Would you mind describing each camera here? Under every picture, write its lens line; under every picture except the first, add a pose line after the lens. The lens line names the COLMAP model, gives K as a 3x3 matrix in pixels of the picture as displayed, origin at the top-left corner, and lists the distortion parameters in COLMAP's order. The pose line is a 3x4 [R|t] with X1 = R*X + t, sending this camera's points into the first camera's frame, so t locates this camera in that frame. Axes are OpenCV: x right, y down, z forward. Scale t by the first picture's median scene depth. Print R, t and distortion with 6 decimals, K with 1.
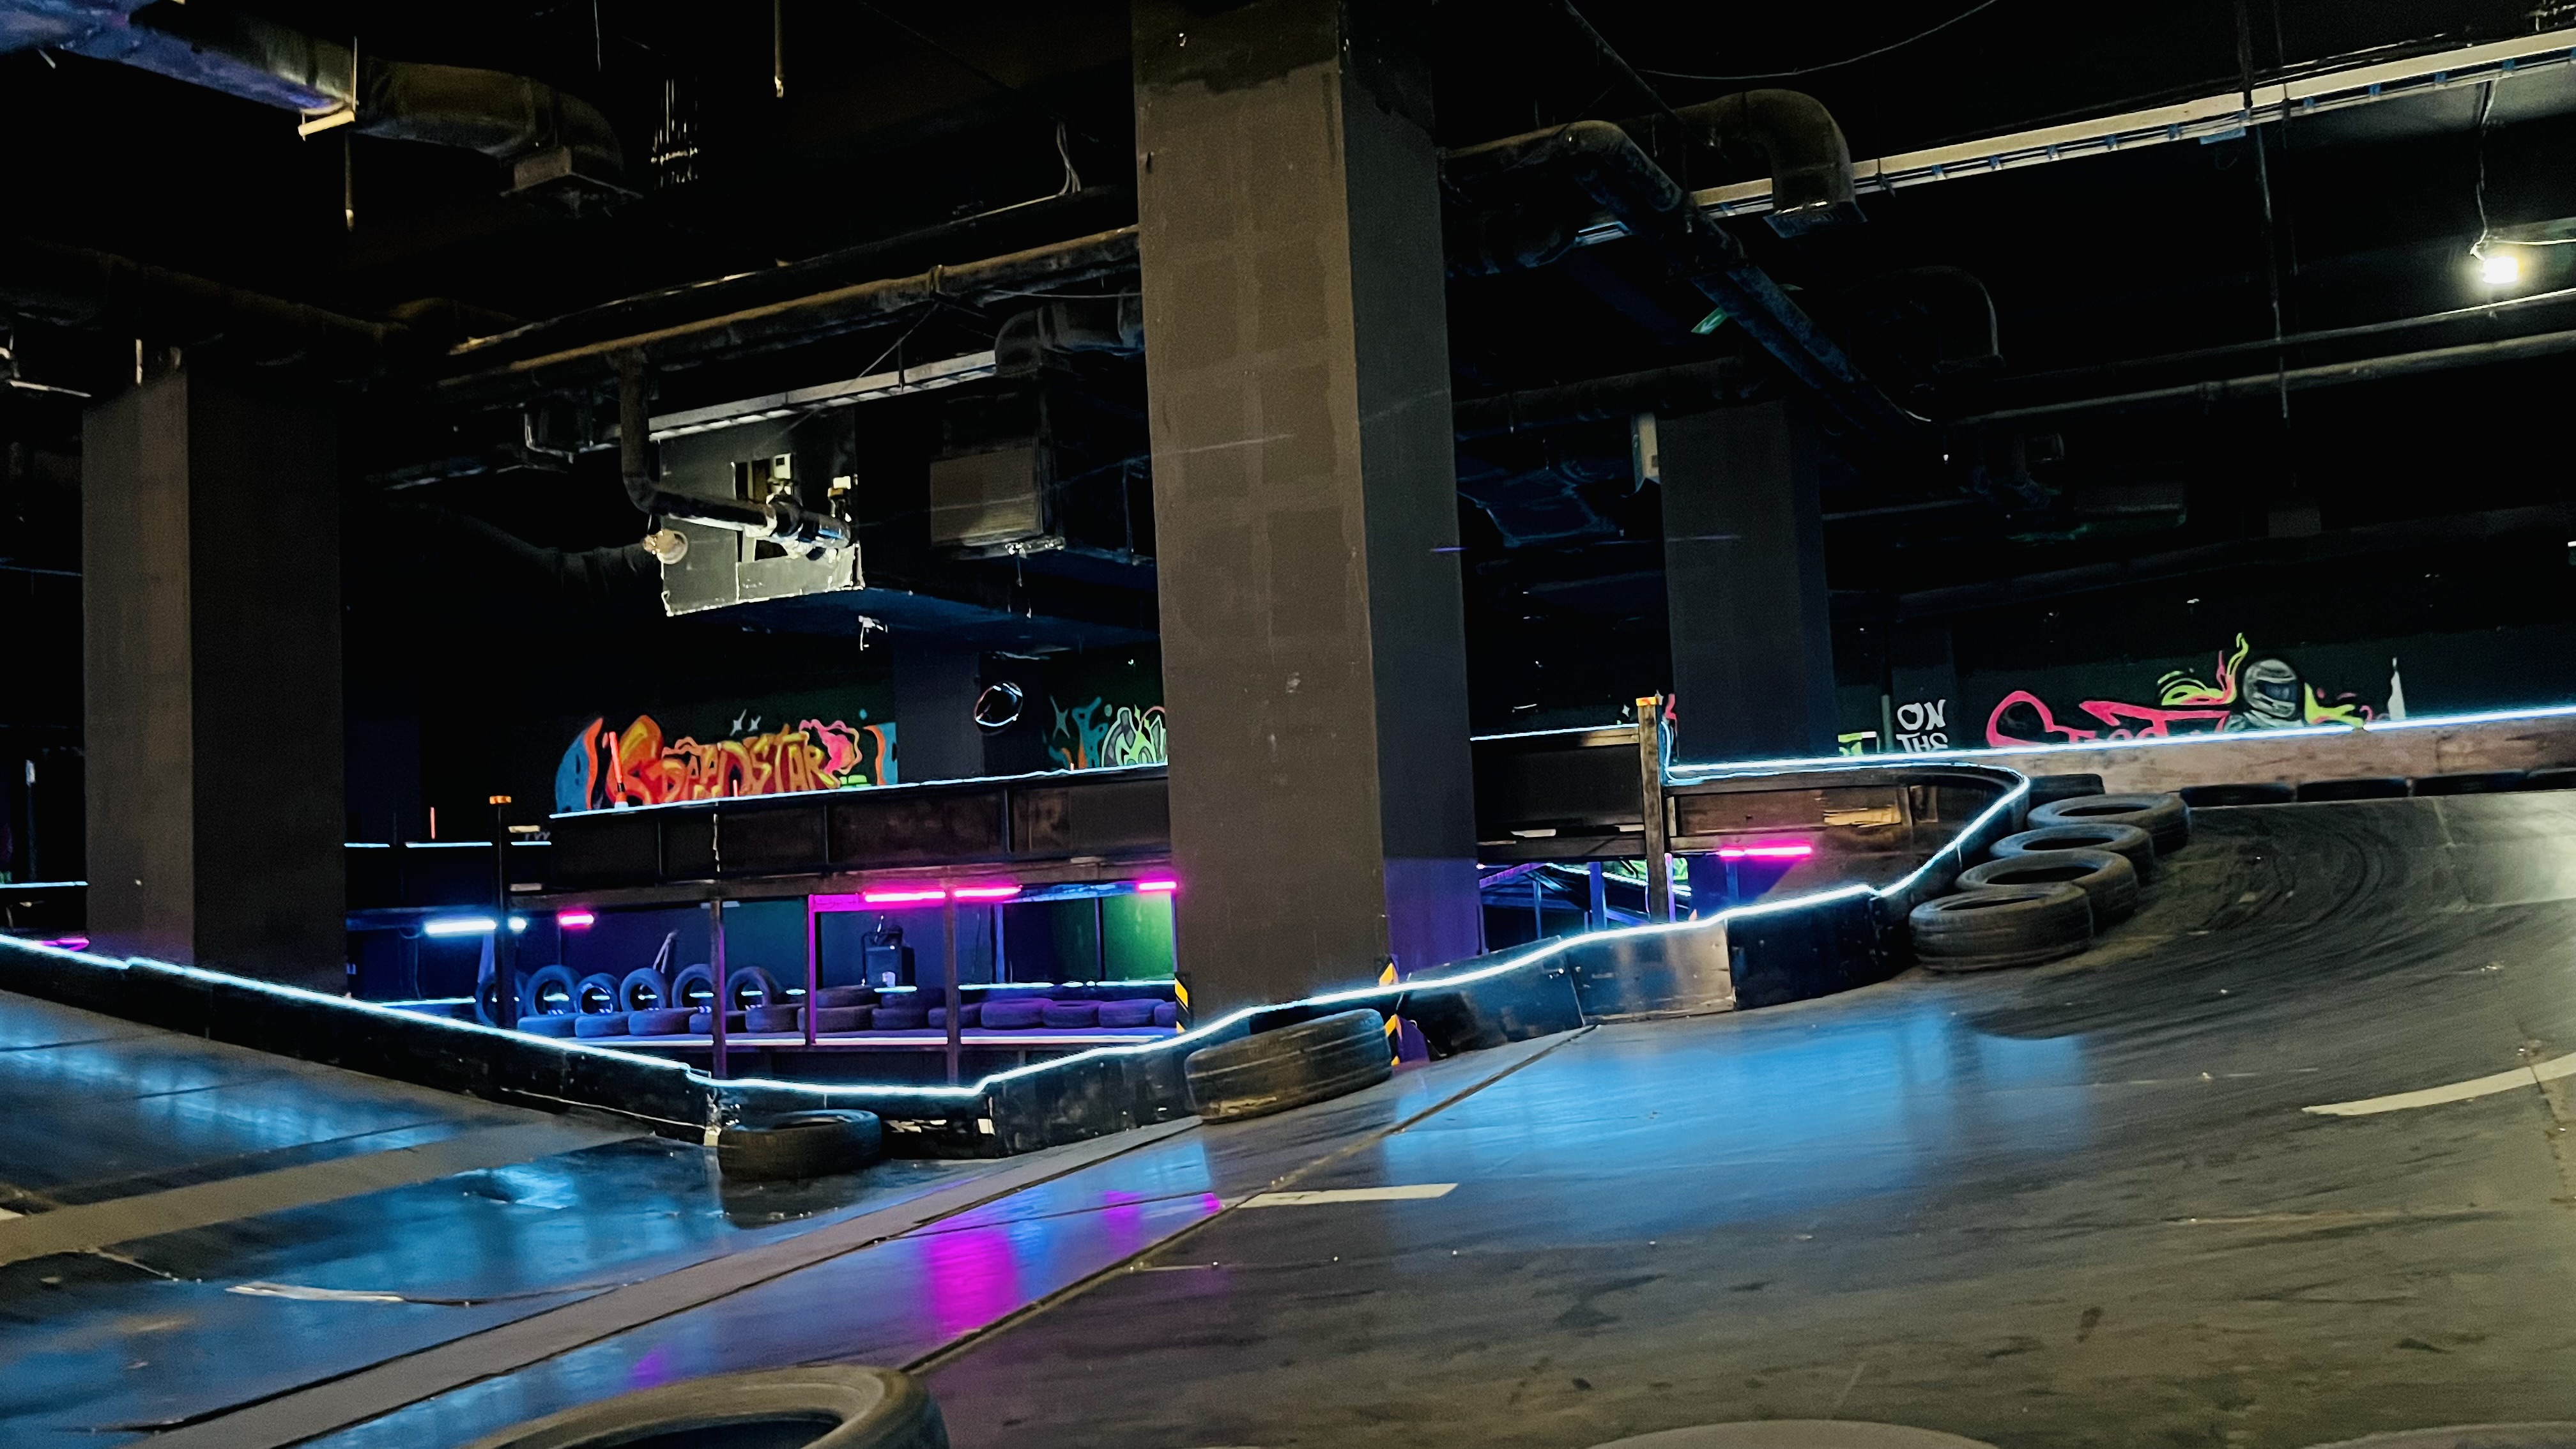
lens RADIAL K [[1893.5, 0, 1298.4], [0, 1893.5, 662.6], [0, 0, 1]] dist [0.053153, 0.004484]
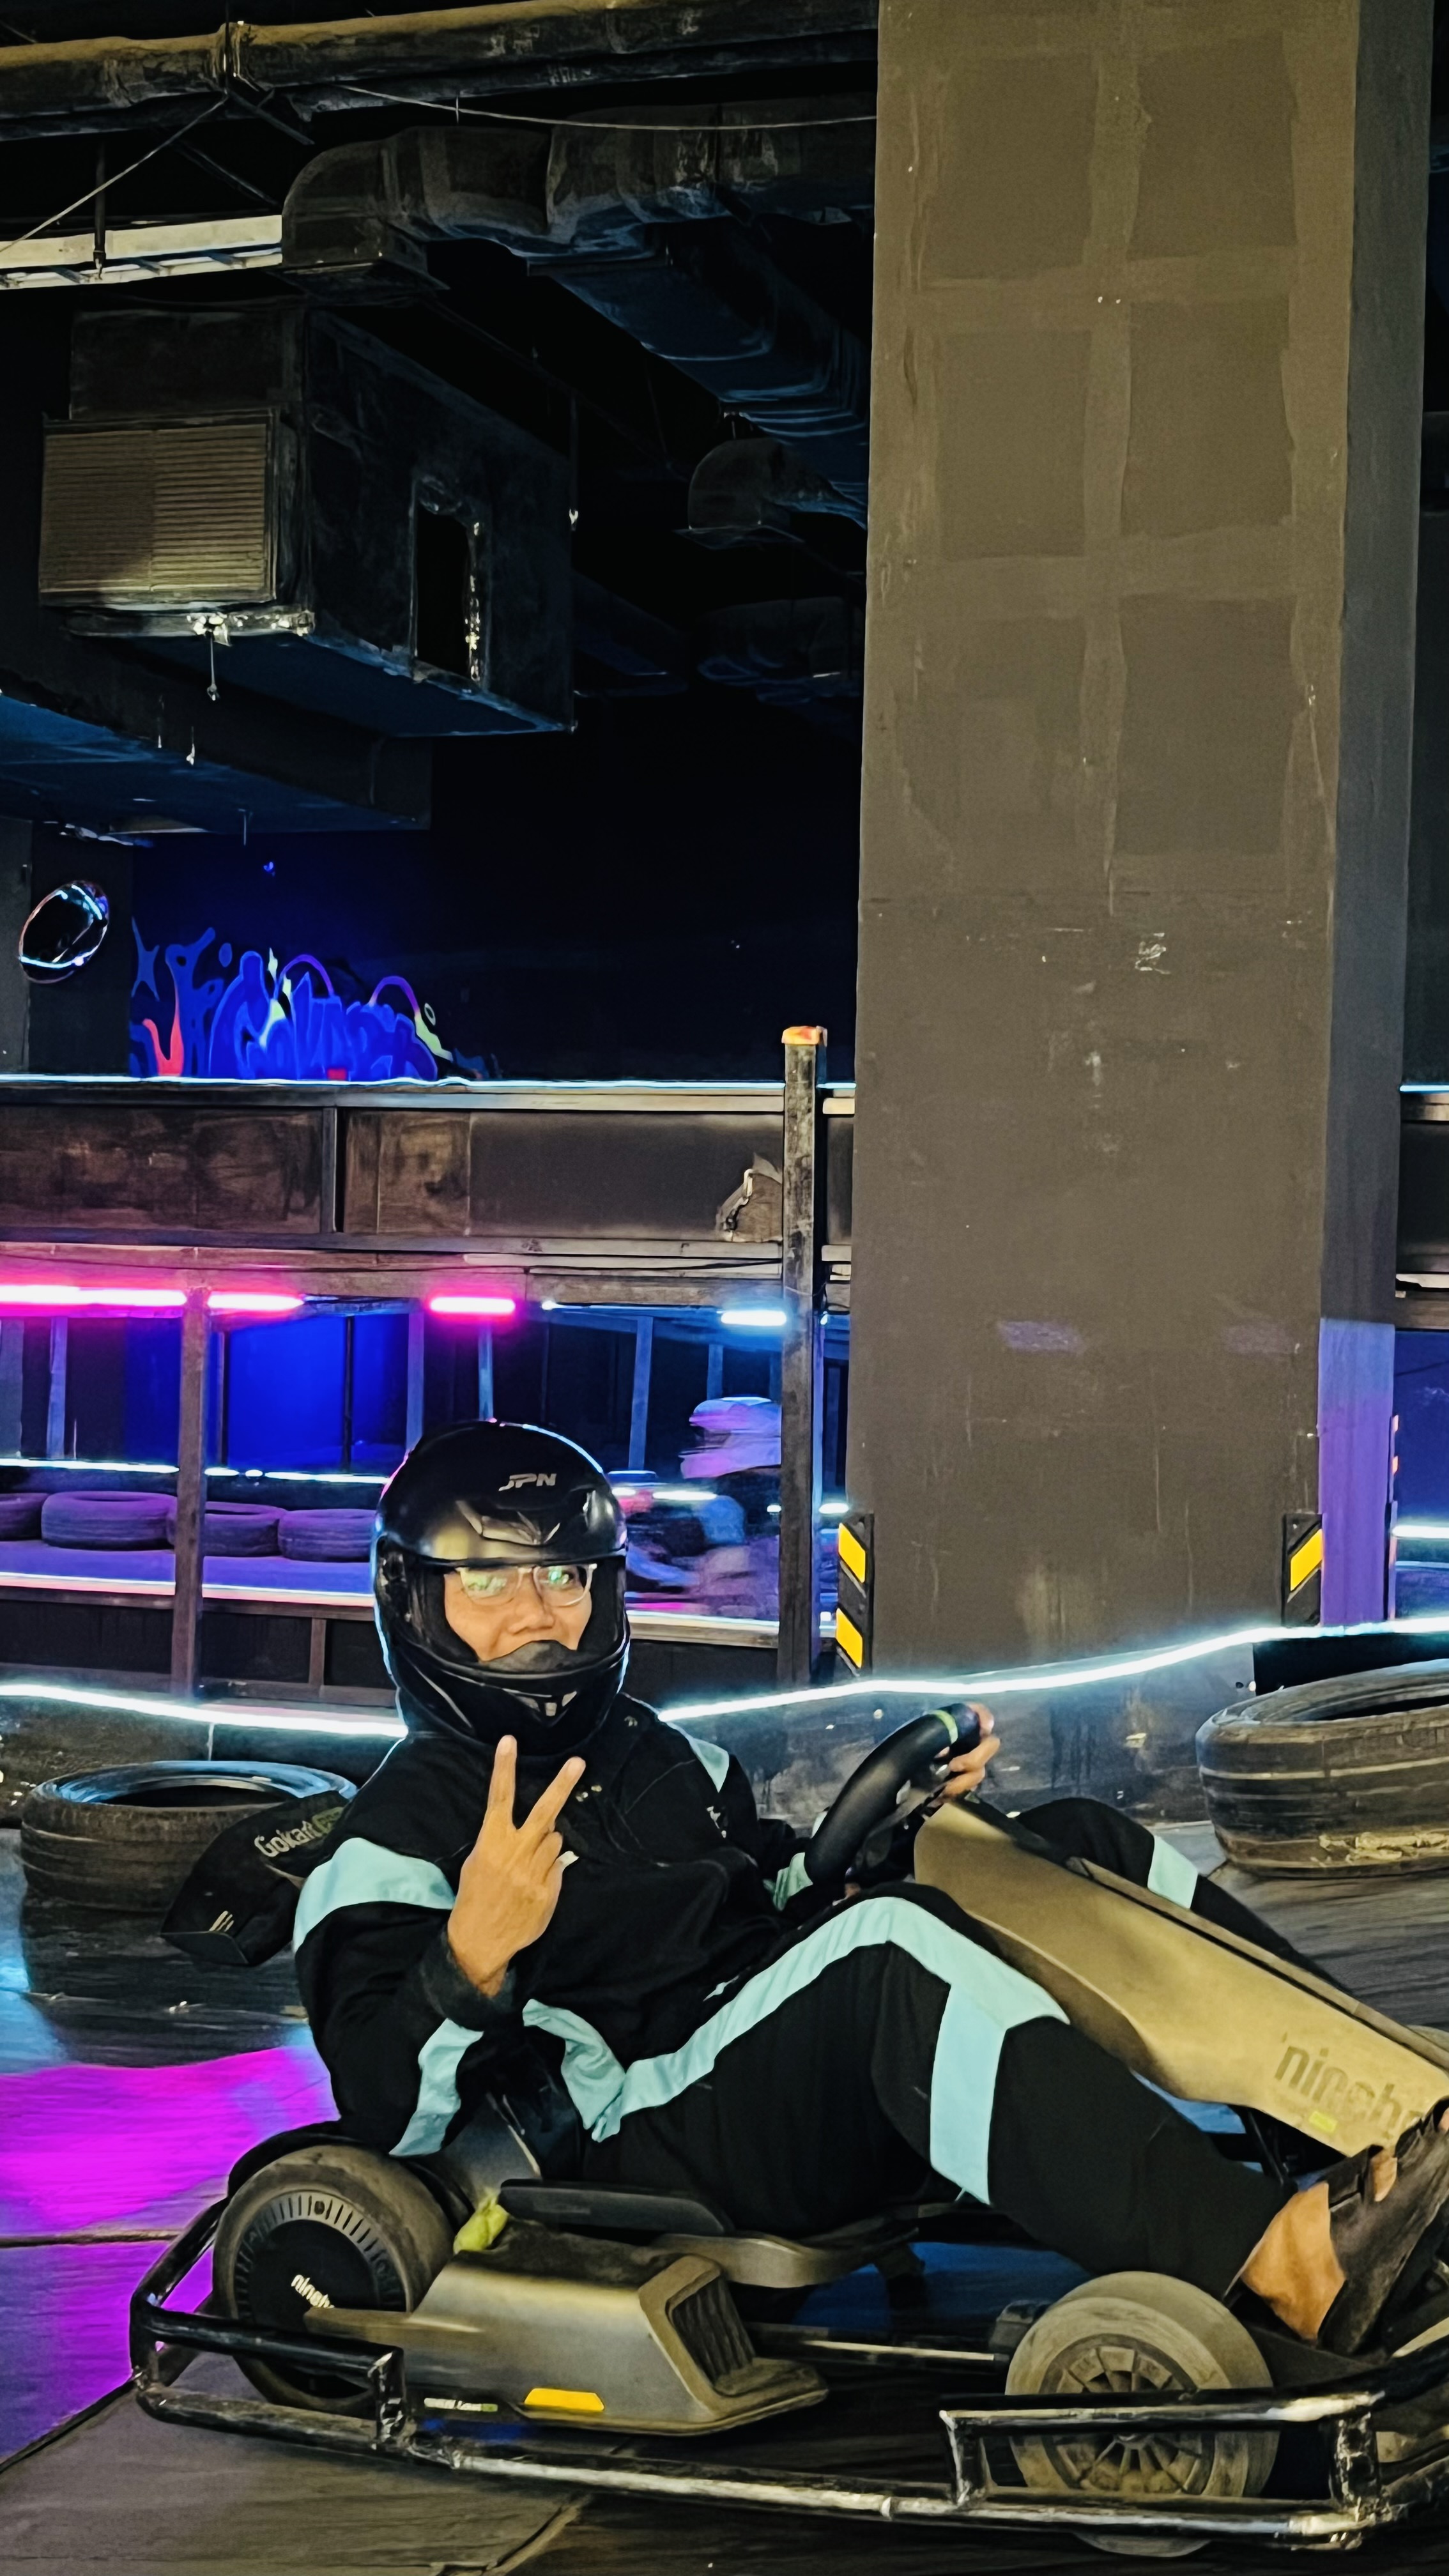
lens RADIAL K [[3252.0, 0, 724.5], [0, 3252.0, 1288.0], [0, 0, 1]] dist [-0.048588, -0.053920]
pose [[0.982868, 0.074431, 0.168613, -0.171749], [-0.093268, 0.989907, 0.106698, 0.012170], [-0.158970, -0.120596, 0.979890, 0.125283]]
